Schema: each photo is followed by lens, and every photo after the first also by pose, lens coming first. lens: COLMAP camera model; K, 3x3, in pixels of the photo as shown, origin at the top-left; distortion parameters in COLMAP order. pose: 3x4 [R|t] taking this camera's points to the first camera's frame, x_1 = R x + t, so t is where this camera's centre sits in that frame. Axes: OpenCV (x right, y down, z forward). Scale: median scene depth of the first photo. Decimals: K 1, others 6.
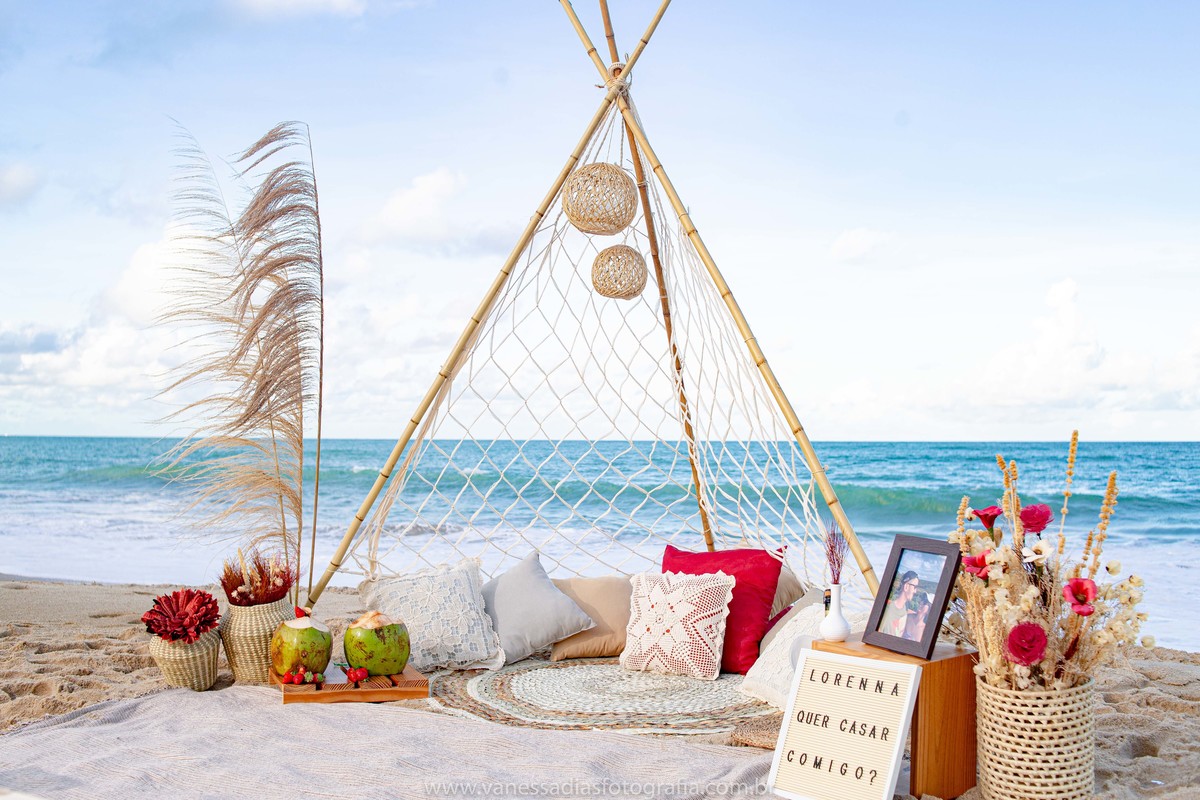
lens RADIAL K [[1210.2, 0, 587.5], [0, 1210.2, 393.8], [0, 0, 1]] dist [-0.121393, 0.028390]
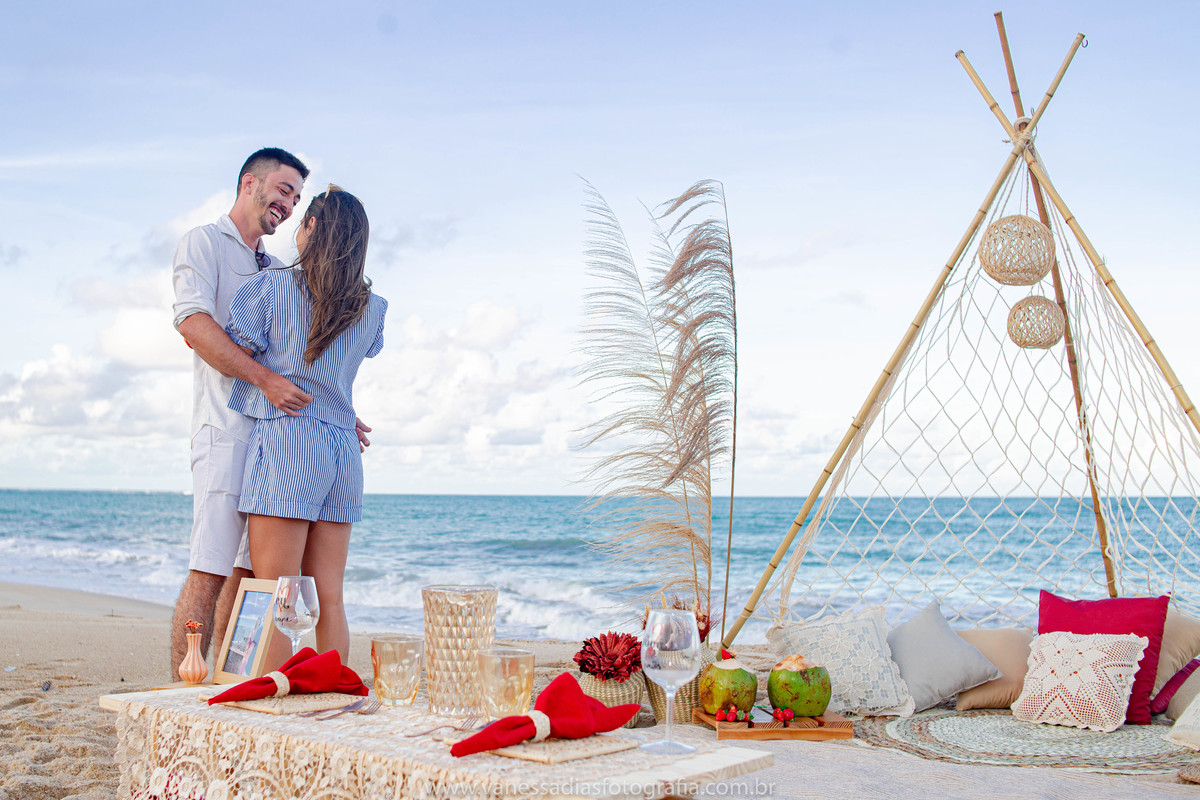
lens RADIAL K [[1348.2, 0, 543.8], [0, 1348.2, 374.8], [0, 0, 1]] dist [-0.130404, 0.072959]
pose [[0.971440, -0.020090, -0.236435, -0.119550], [0.007563, 0.998525, -0.053771, 0.000351], [0.237166, 0.050447, 0.970158, -0.193188]]
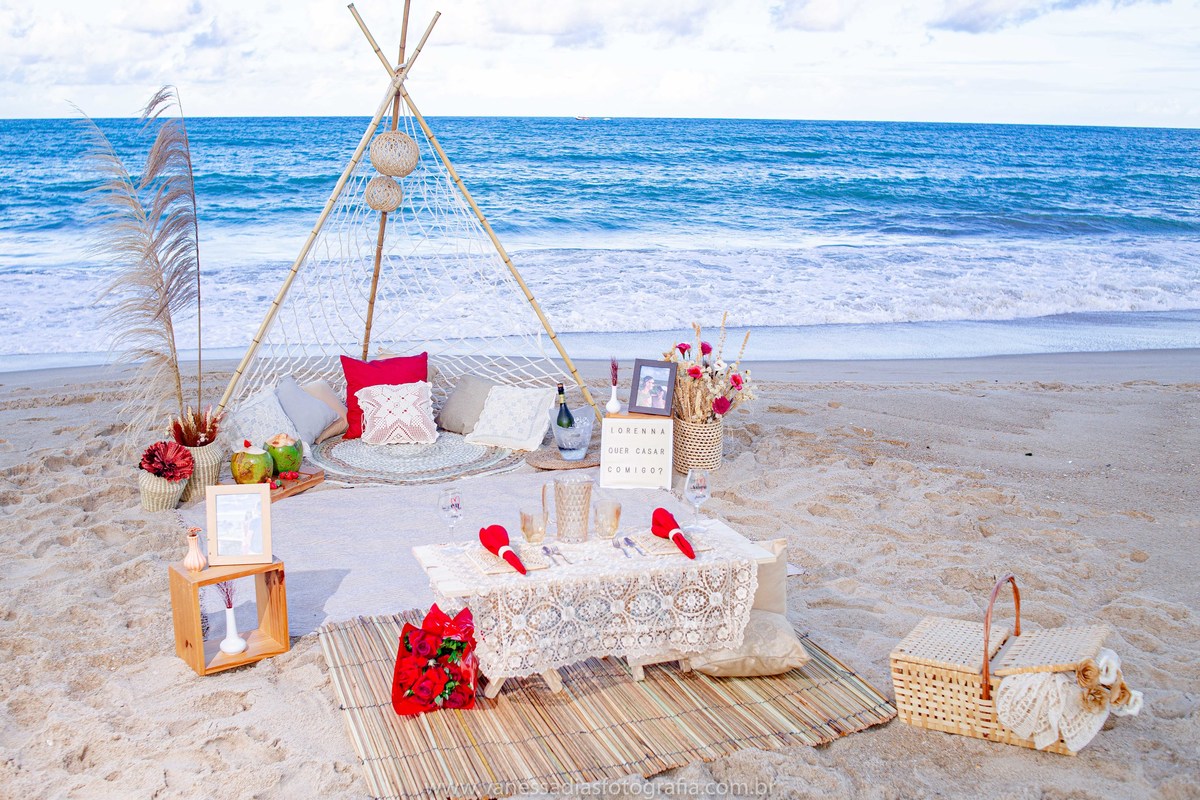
lens RADIAL K [[1232.1, 0, 543.7], [0, 1232.1, 366.5], [0, 0, 1]] dist [-0.131091, 0.004689]
pose [[0.724765, -0.131376, 0.676355, -1.039339], [-0.025728, 0.975808, 0.217111, -0.262838], [-0.688516, -0.174756, 0.703851, -0.322959]]
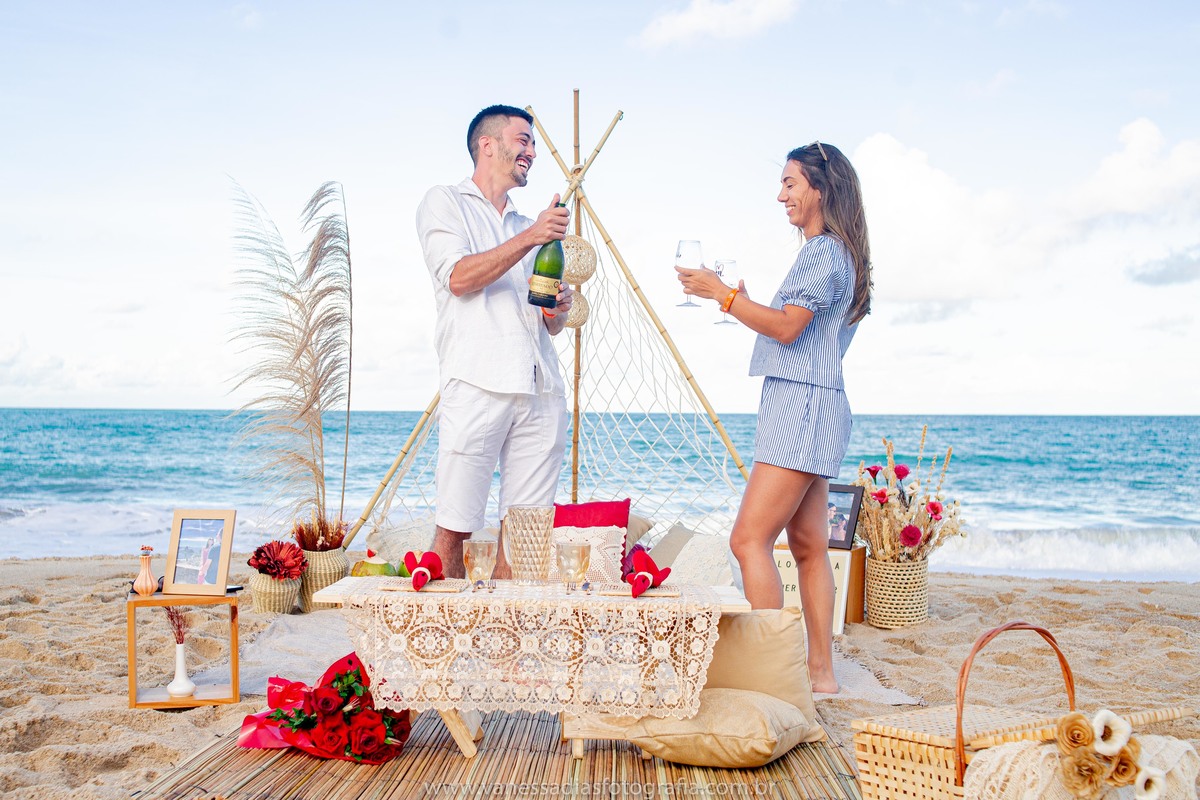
lens RADIAL K [[1324.9, 0, 560.0], [0, 1324.9, 399.3], [0, 0, 1]] dist [-0.108203, 0.002257]
pose [[0.921085, 0.006081, 0.389314, -0.663152], [-0.017313, 0.999529, 0.025348, -0.037480], [-0.388976, -0.030087, 0.920756, -0.495747]]
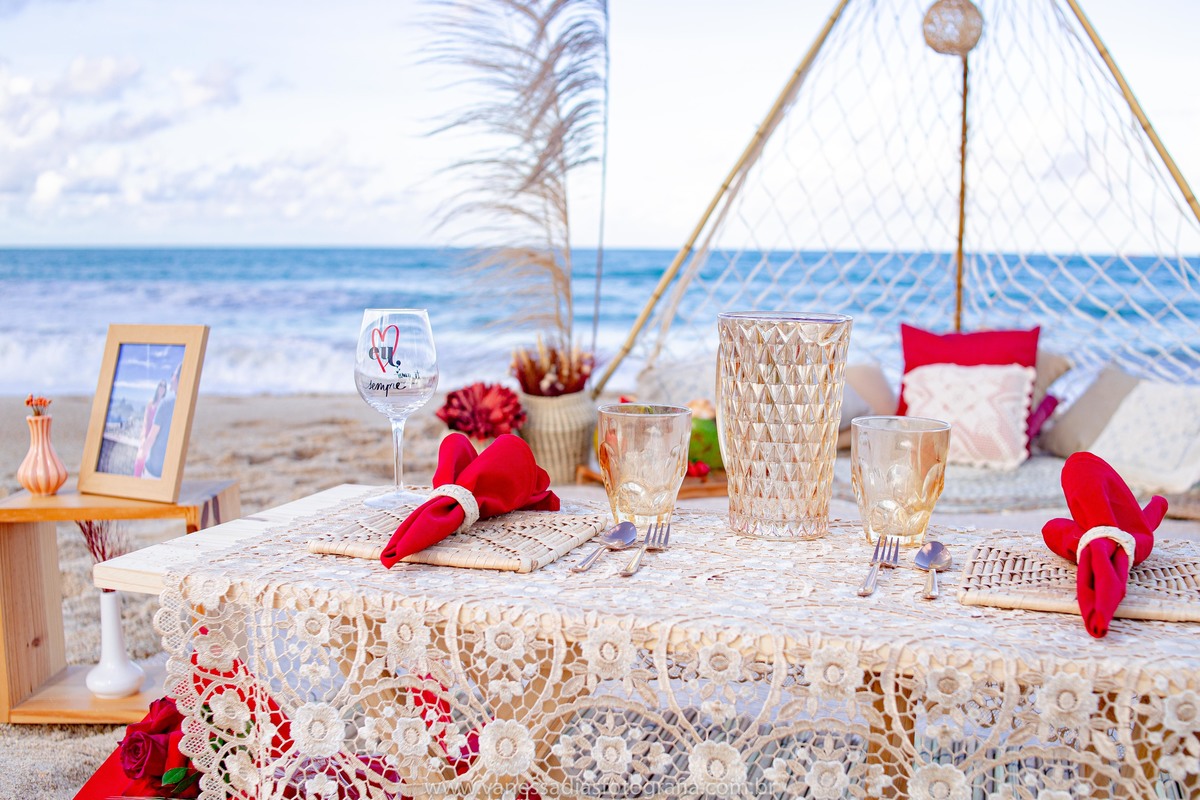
lens RADIAL K [[1295.0, 0, 668.3], [0, 1295.0, 398.6], [0, 0, 1]] dist [-0.135197, 0.001912]
pose [[0.984507, -0.018281, 0.174392, -0.393930], [-0.009092, 0.987891, 0.154882, 0.034492], [-0.175112, -0.154068, 0.972419, 0.075386]]
